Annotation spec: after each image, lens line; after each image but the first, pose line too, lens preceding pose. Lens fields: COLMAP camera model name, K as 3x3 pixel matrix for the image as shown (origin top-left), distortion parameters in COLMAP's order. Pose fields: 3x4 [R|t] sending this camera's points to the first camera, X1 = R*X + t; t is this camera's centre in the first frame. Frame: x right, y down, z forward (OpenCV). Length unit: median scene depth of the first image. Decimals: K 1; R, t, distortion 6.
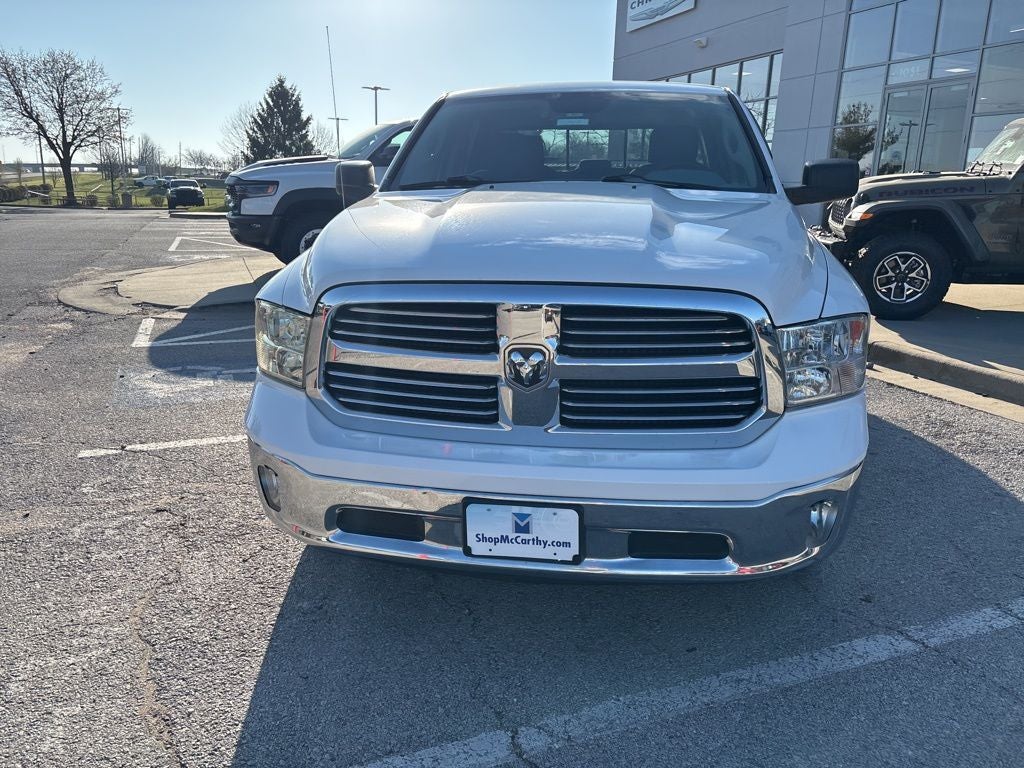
lens RADIAL K [[775.4, 0, 509.3], [0, 775.4, 389.1], [0, 0, 1]] dist [0.047286, -0.054602]
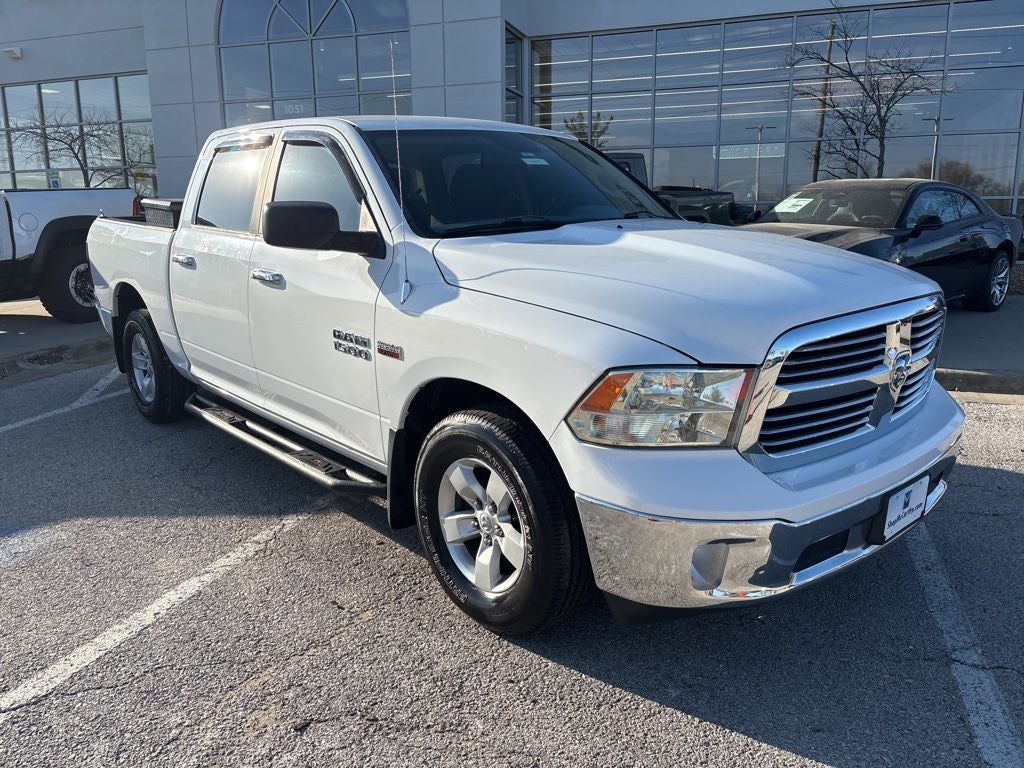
lens RADIAL K [[775.4, 0, 515.9], [0, 775.4, 378.8], [0, 0, 1]] dist [0.047286, -0.054602]
pose [[0.633309, -0.186068, 0.751198, -1.119124], [0.216977, 0.974426, 0.058435, -0.191462], [-0.742860, 0.125985, 0.657485, 0.563115]]
